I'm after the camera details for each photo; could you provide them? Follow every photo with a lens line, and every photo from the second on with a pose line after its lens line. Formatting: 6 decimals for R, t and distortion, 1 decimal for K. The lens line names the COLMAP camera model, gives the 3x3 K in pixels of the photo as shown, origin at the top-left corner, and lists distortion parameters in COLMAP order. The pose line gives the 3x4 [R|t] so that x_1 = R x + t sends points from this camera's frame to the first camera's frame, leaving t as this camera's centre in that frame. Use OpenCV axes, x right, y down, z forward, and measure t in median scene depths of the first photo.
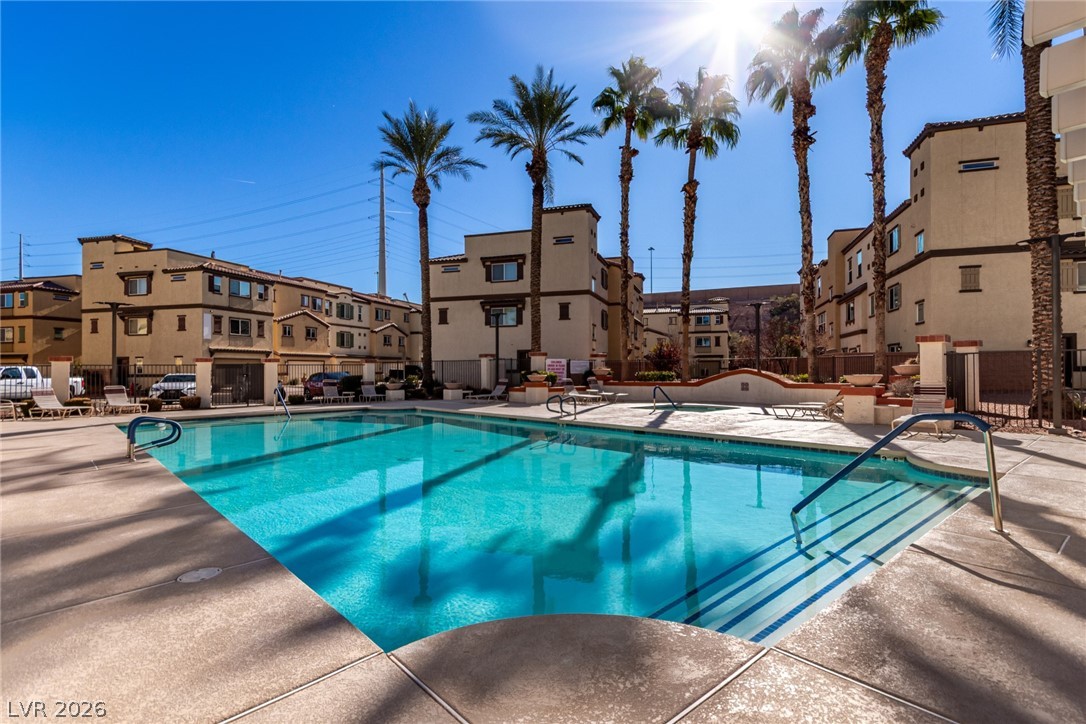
lens RADIAL K [[502.5, 0, 552.7], [0, 502.5, 363.7], [0, 0, 1]] dist [0.005858, 0.001330]
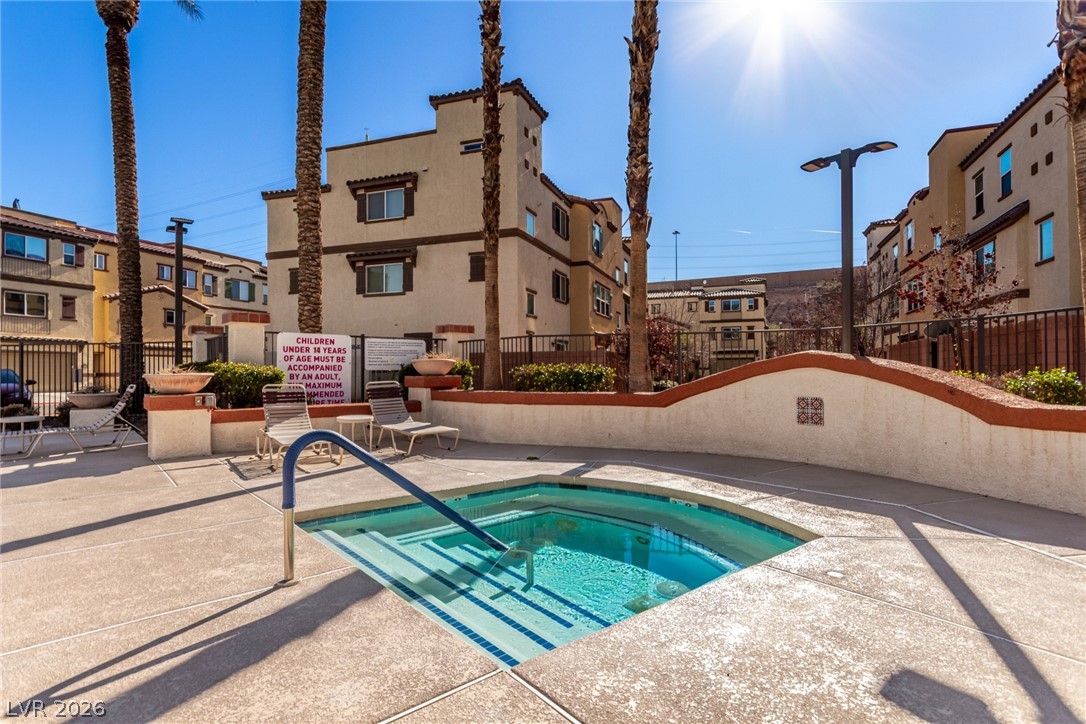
lens RADIAL K [[548.1, 0, 544.5], [0, 548.1, 363.2], [0, 0, 1]] dist [0.000959, 0.000500]
pose [[0.998853, -0.000139, -0.047888, 0.116527], [0.000044, 0.999998, -0.001978, 0.008395], [0.047888, 0.001974, 0.998851, 0.324462]]
